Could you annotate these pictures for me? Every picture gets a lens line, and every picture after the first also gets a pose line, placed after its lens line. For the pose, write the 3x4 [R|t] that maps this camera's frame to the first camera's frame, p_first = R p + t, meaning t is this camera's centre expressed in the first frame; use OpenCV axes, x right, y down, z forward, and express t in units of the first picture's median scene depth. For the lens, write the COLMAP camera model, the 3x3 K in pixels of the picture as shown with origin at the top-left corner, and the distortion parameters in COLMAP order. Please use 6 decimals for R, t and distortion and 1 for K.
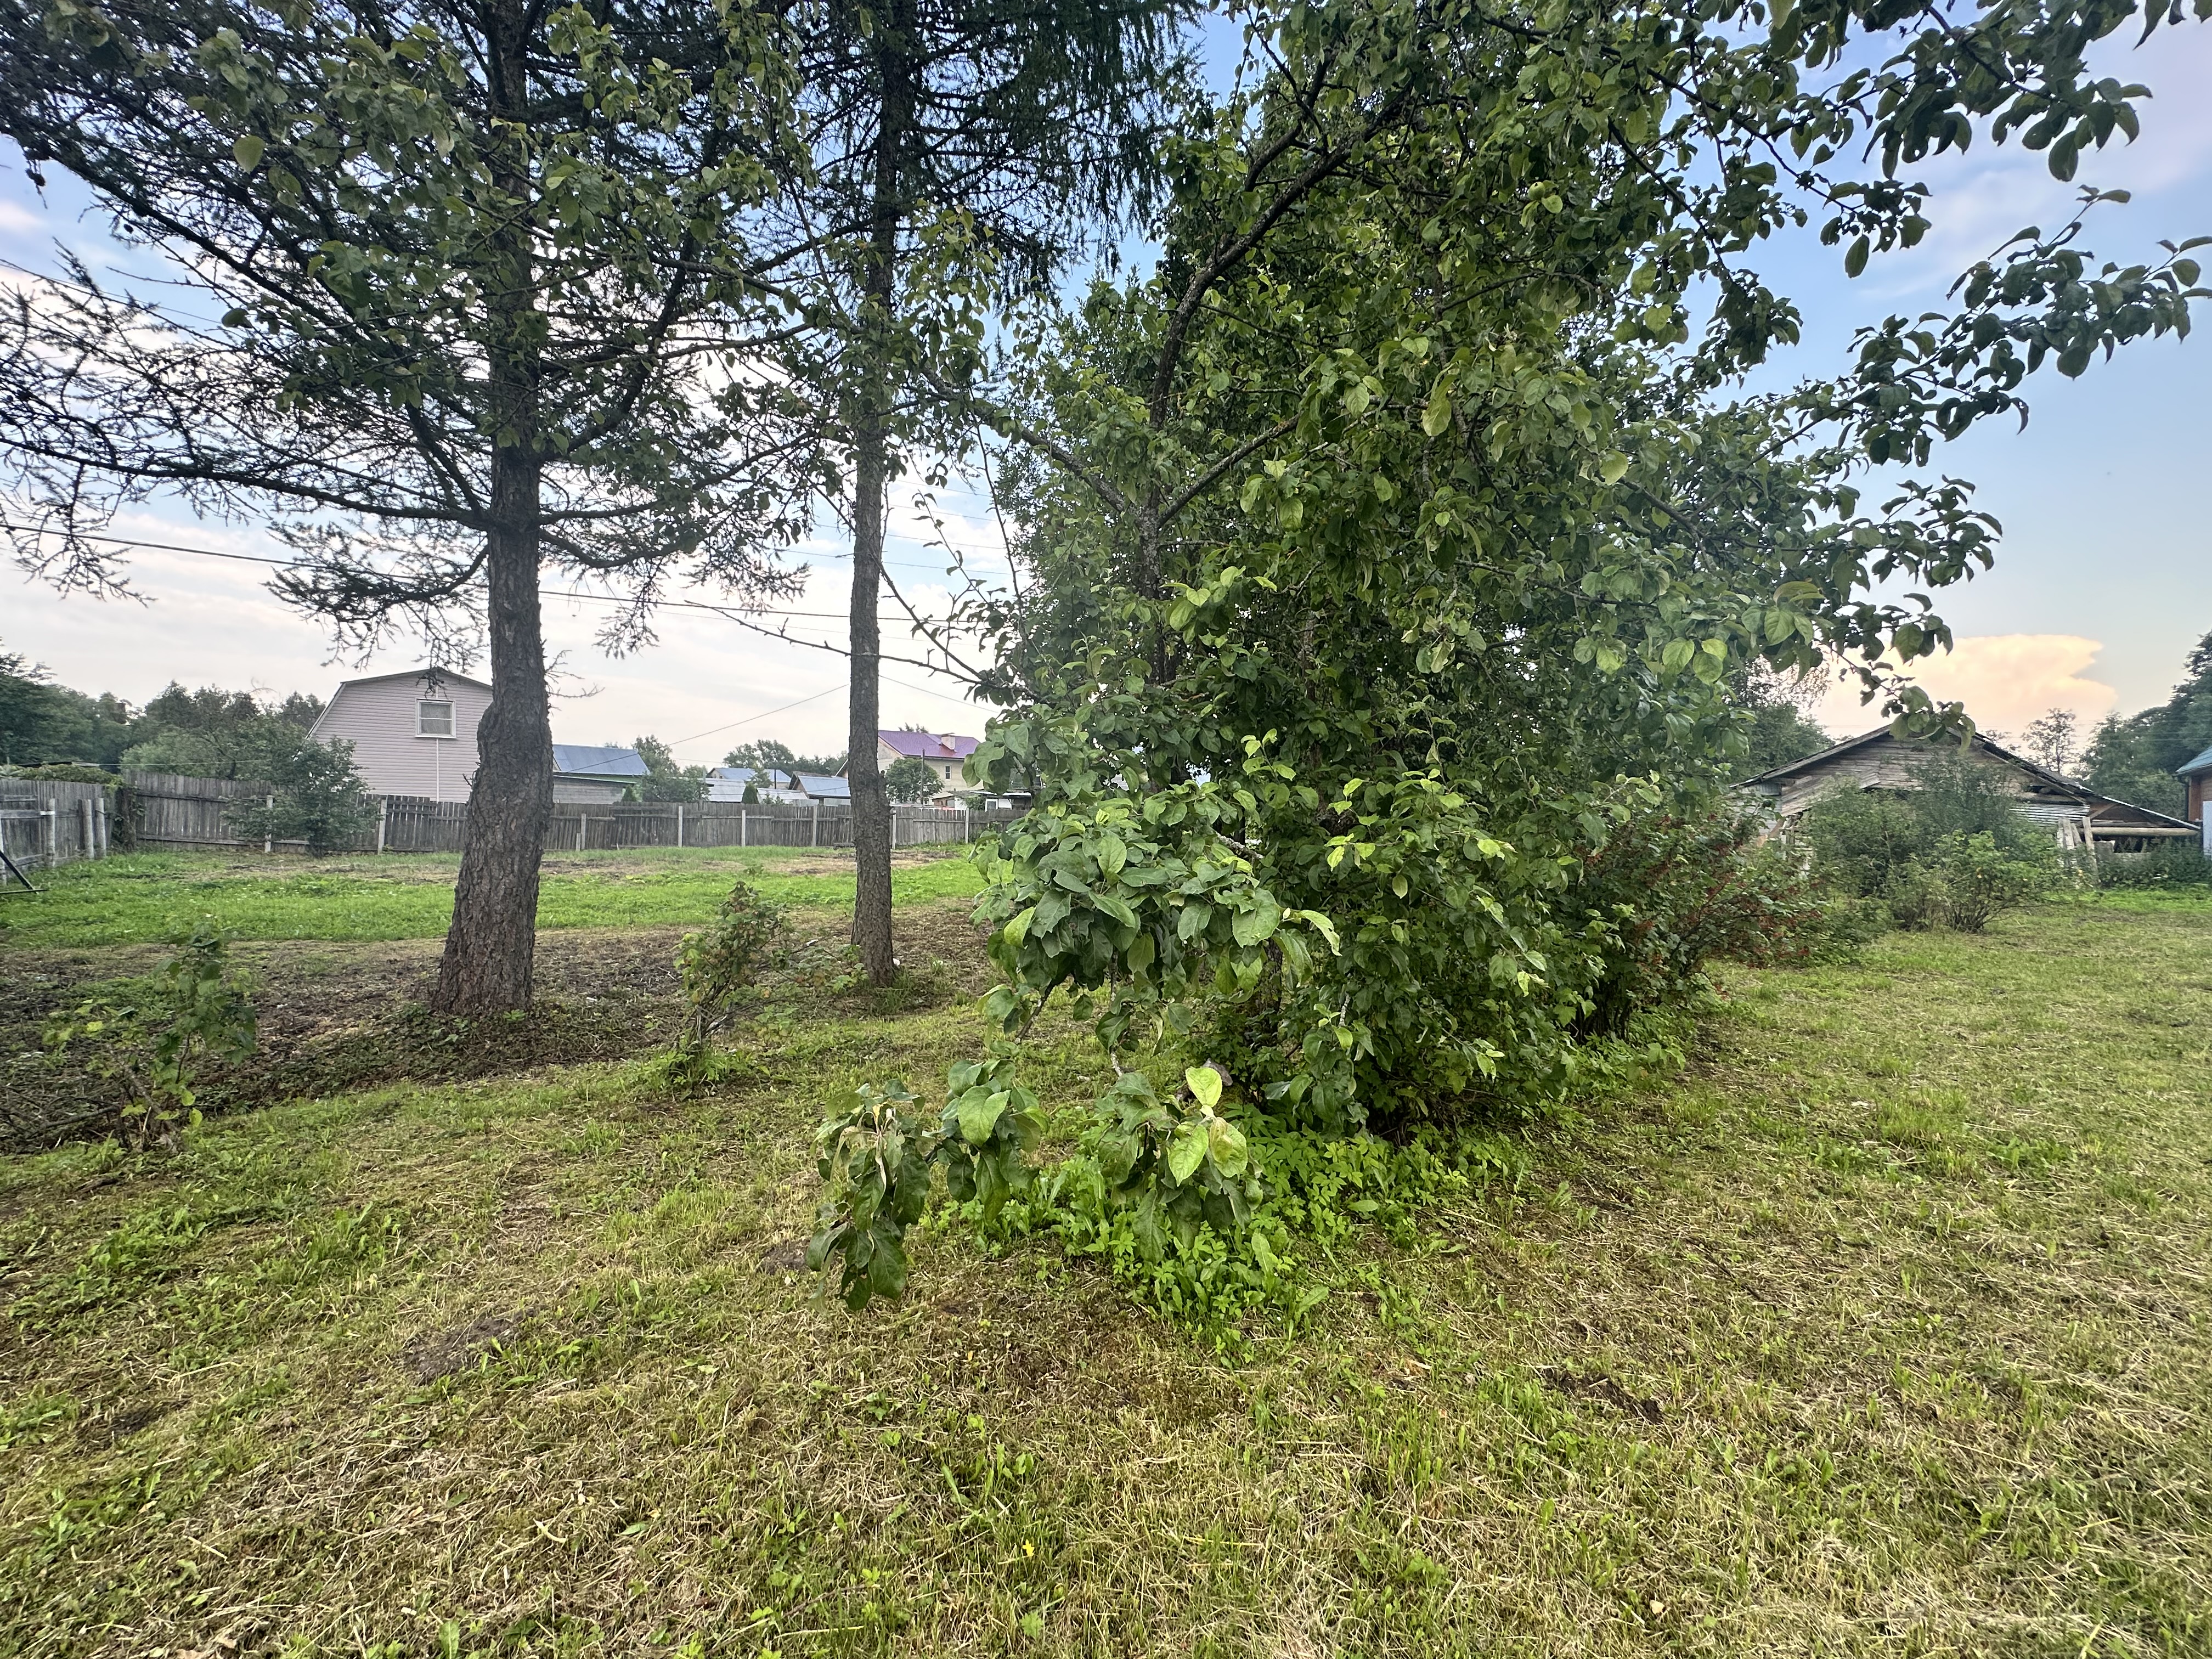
lens RADIAL K [[889.0, 0, 1102.1], [0, 889.0, 830.6], [0, 0, 1]] dist [0.014526, -0.001914]
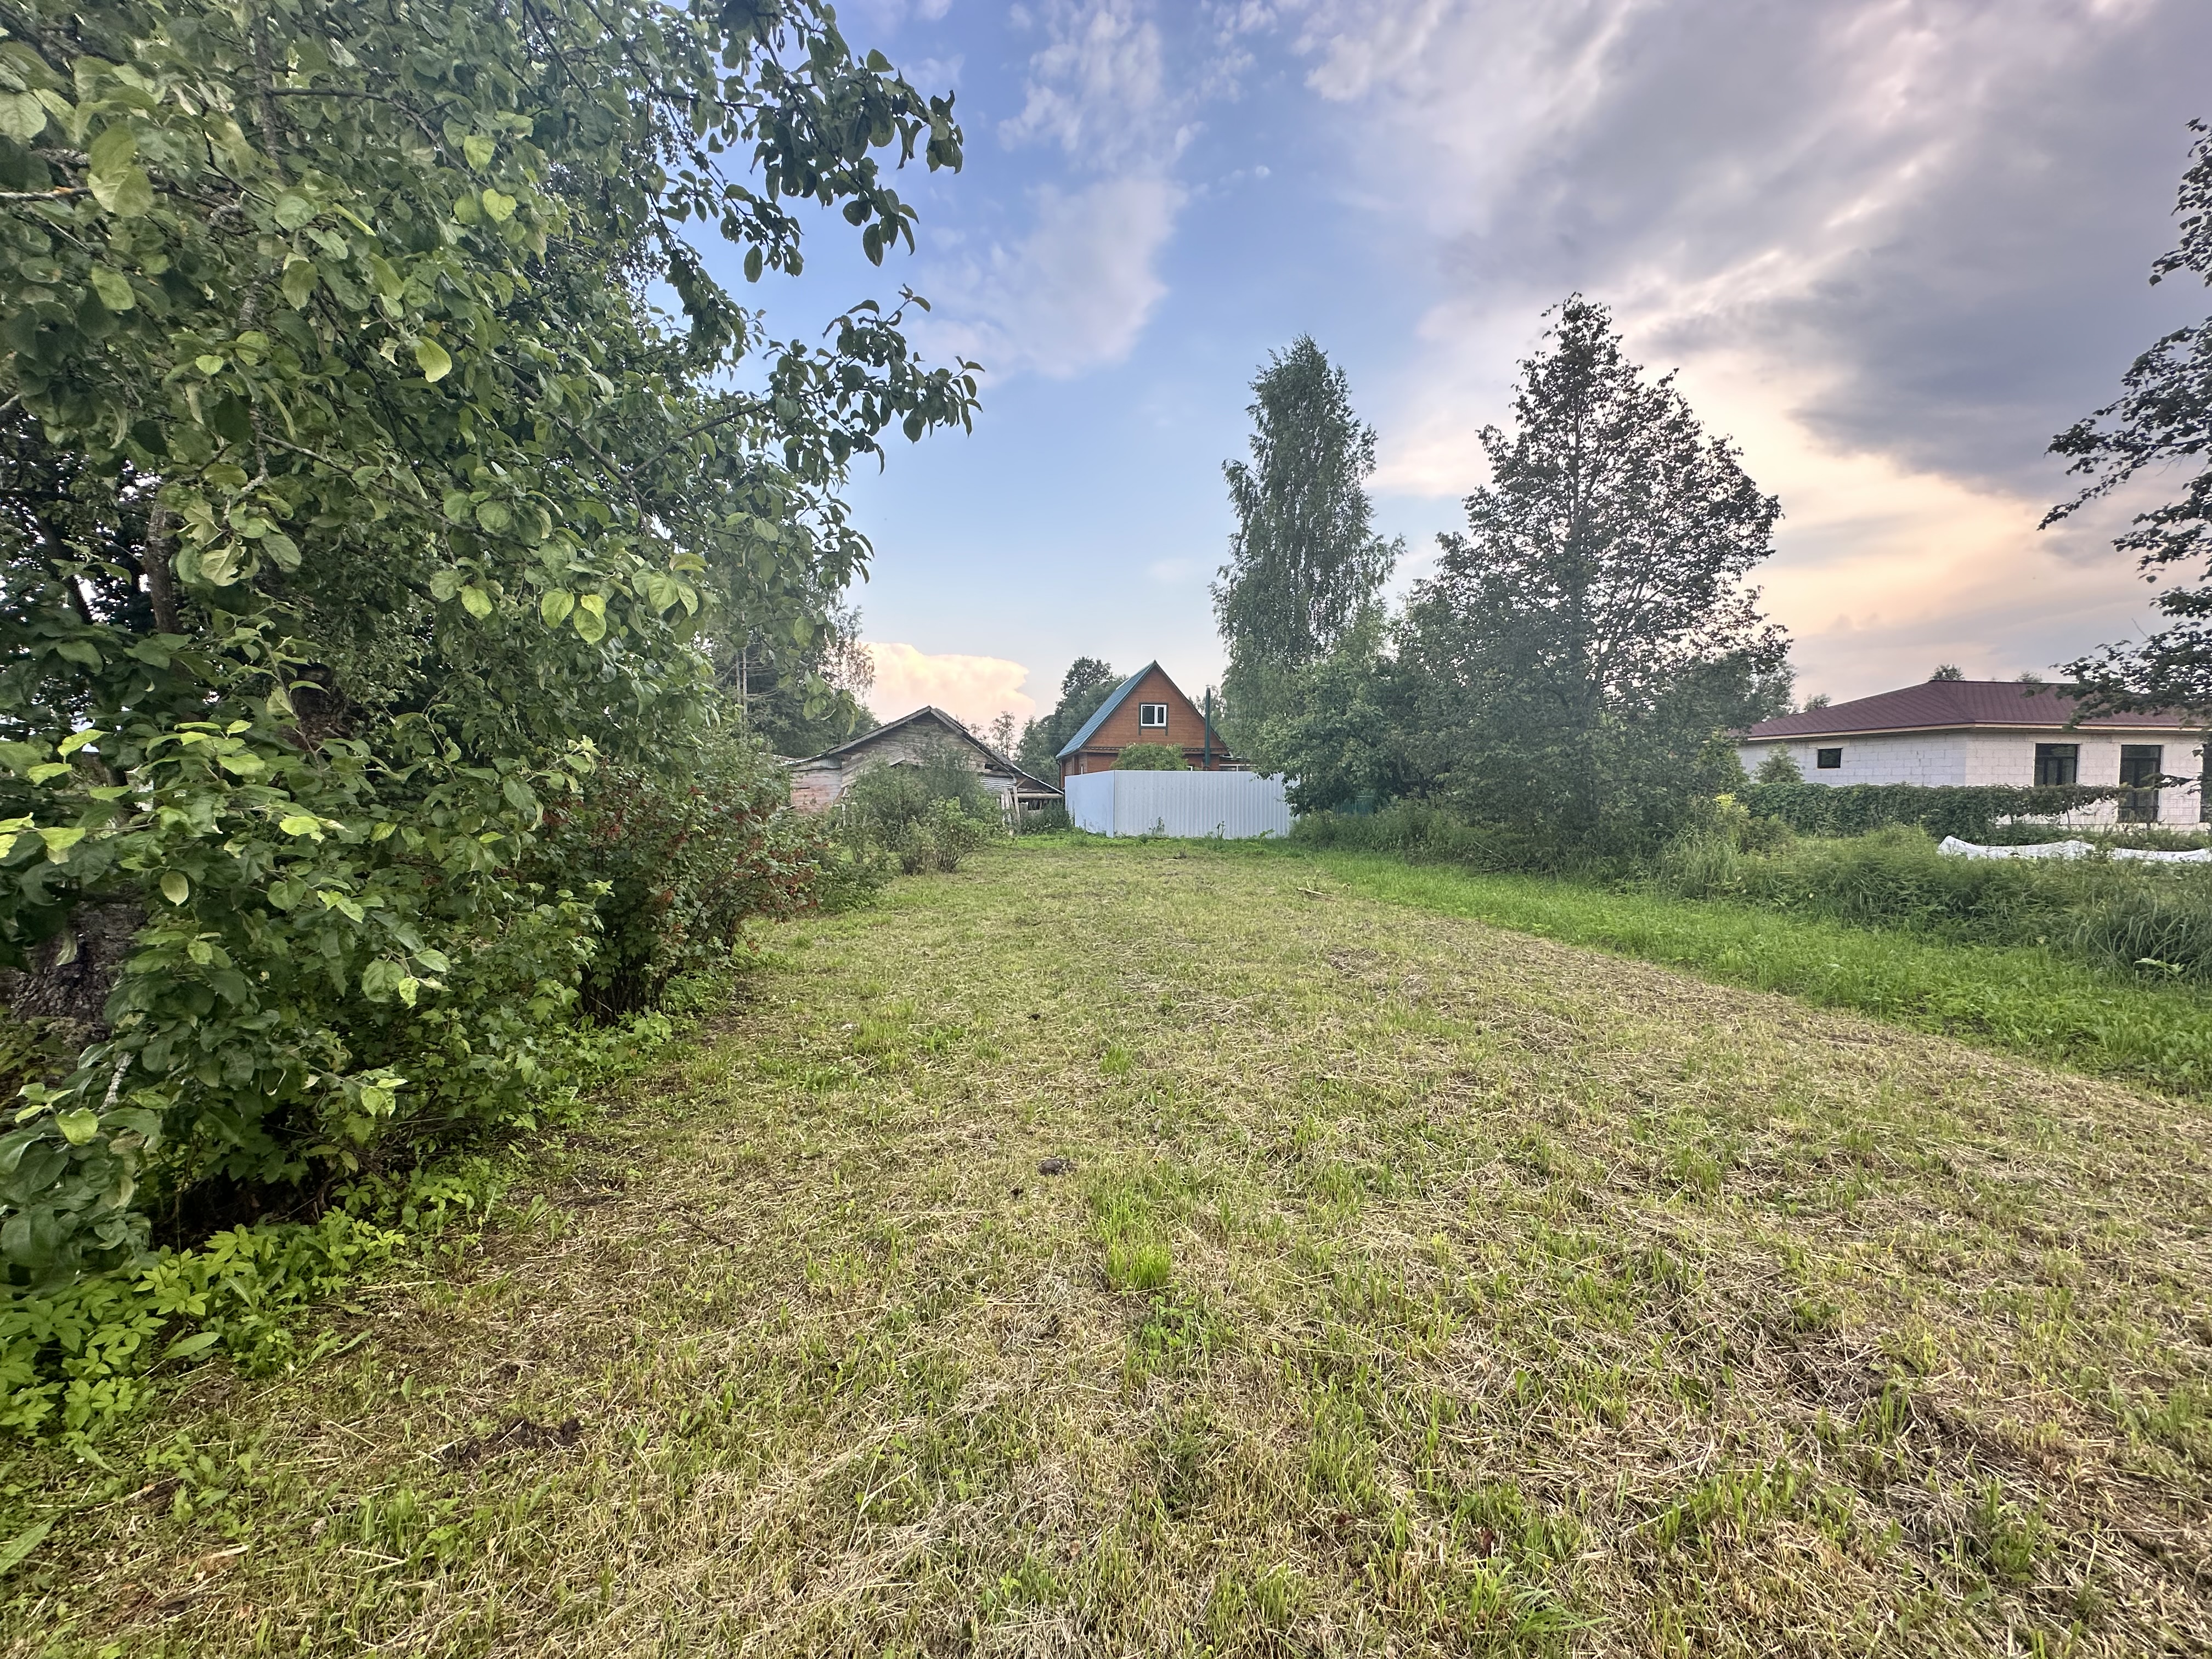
lens RADIAL K [[889.0, 0, 1103.5], [0, 889.0, 827.8], [0, 0, 1]] dist [0.014526, -0.001914]
pose [[0.612428, -0.038684, 0.789580, 0.209777], [0.014616, 0.999185, 0.037616, 0.000113], [-0.790392, -0.011497, 0.612494, 0.008954]]
